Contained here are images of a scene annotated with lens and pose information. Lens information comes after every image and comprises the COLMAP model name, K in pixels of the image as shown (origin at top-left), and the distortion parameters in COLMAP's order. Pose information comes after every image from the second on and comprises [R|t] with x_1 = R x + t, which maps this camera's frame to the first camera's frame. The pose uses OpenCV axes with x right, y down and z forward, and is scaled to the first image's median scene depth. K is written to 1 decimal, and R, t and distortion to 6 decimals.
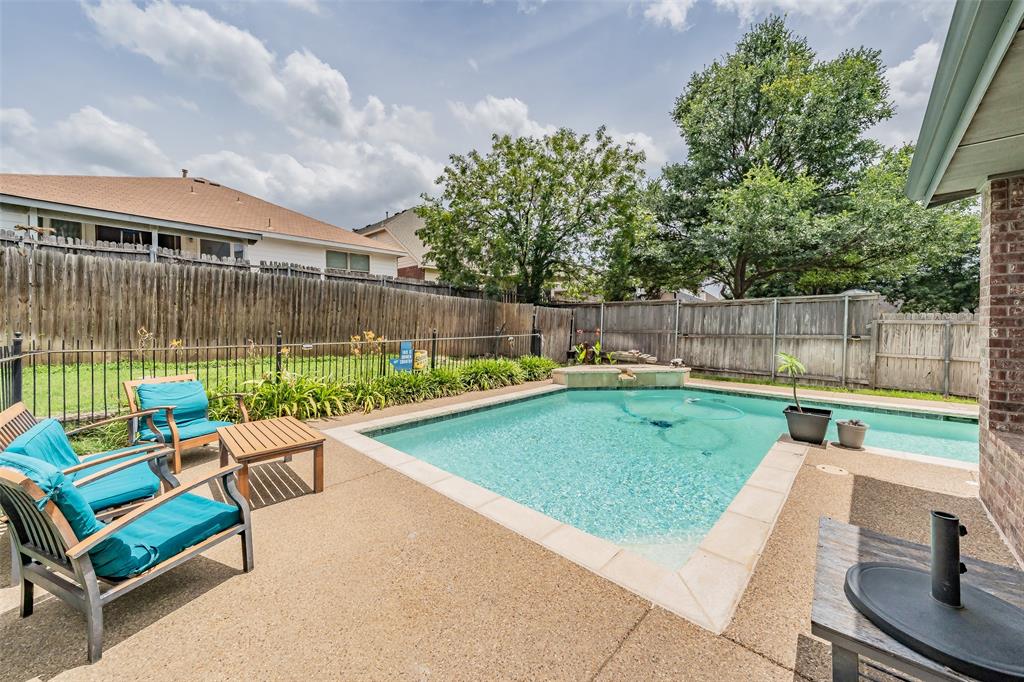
lens RADIAL K [[382.4, 0, 511.3], [0, 382.4, 324.5], [0, 0, 1]] dist [-0.000771, 0.000019]
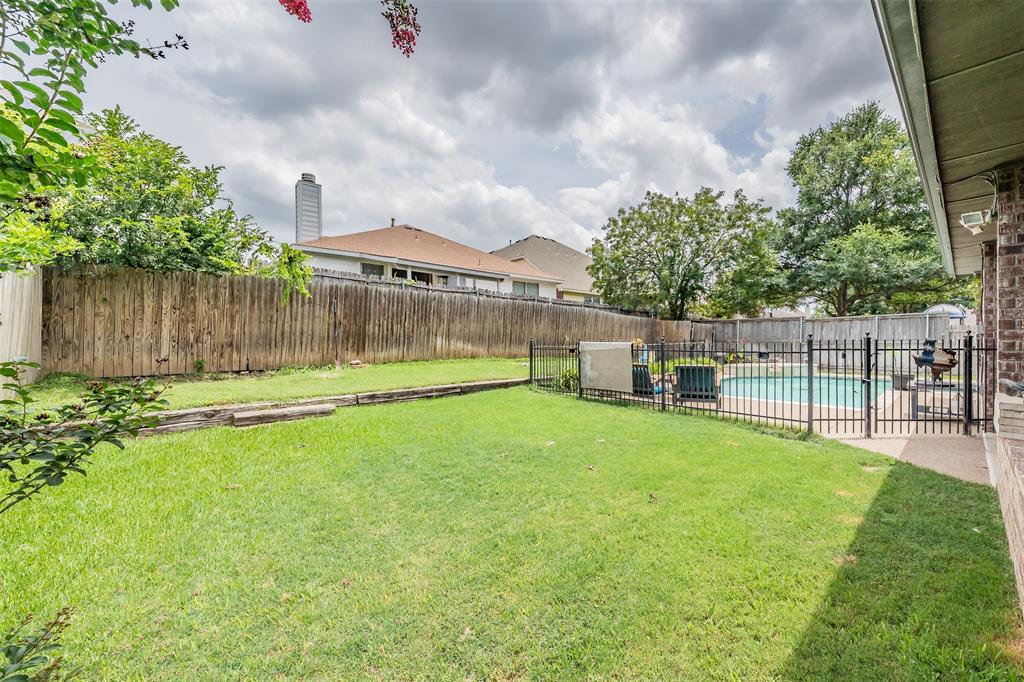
lens RADIAL K [[385.3, 0, 568.2], [0, 385.3, 338.2], [0, 0, 1]] dist [0.000022, -0.000140]
pose [[0.998937, -0.007575, -0.045462, -0.293543], [0.007302, 0.999954, -0.006186, 0.012050], [0.045507, 0.005847, 0.998947, -0.361985]]
